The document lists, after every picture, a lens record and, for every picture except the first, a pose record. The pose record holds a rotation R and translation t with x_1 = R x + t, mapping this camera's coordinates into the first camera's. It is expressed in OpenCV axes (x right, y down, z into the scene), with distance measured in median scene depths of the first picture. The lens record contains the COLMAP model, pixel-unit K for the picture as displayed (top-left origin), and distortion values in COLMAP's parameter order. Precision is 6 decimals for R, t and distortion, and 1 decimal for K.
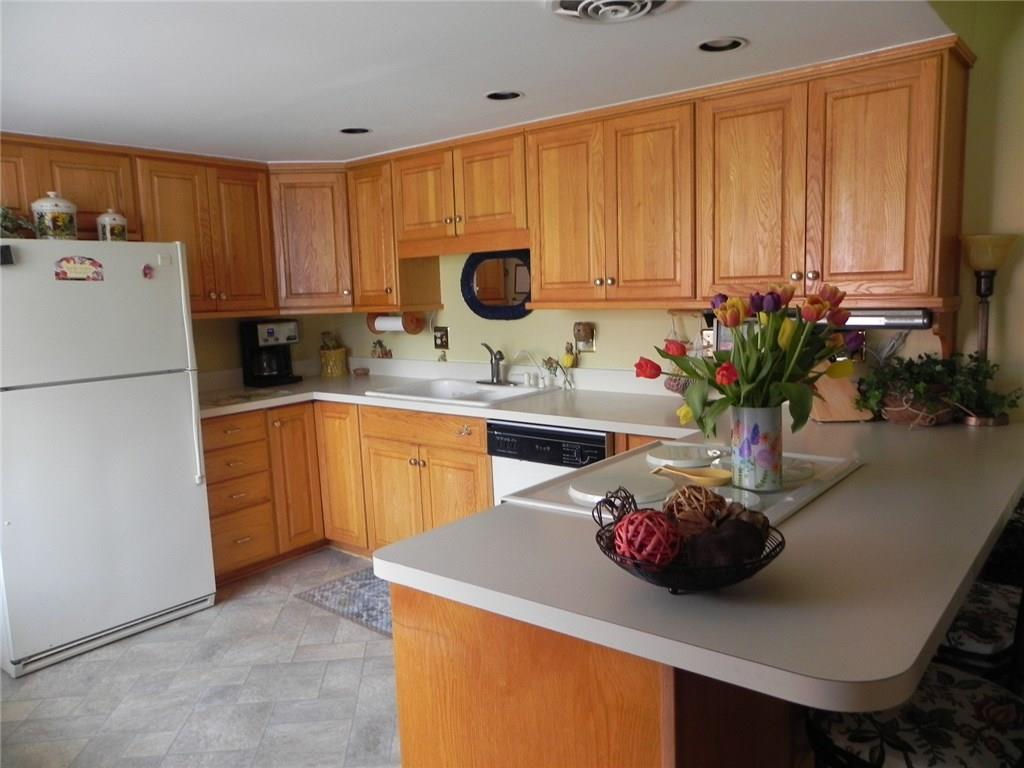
lens RADIAL K [[763.1, 0, 513.0], [0, 763.1, 385.5], [0, 0, 1]] dist [-0.011571, 0.003512]
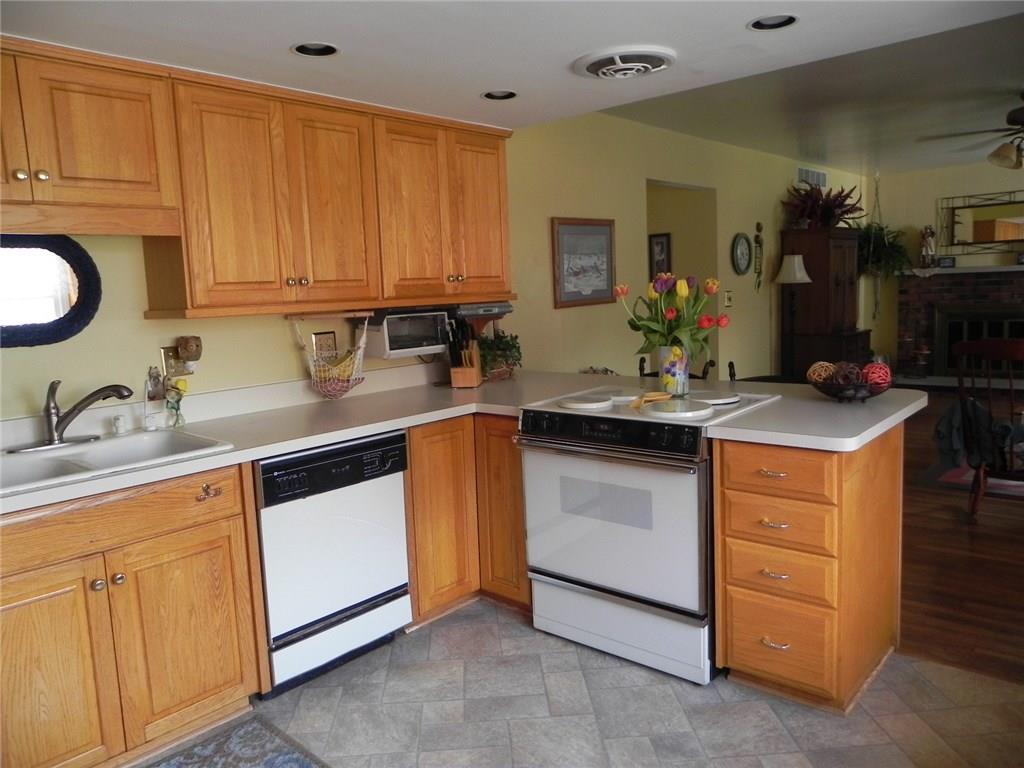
lens RADIAL K [[763.1, 0, 514.9], [0, 763.1, 383.4], [0, 0, 1]] dist [-0.011571, 0.003512]
pose [[0.027566, -0.101185, 0.994486, -0.791943], [0.158508, 0.982719, 0.095594, -0.064469], [-0.986973, 0.154999, 0.043128, 0.736397]]
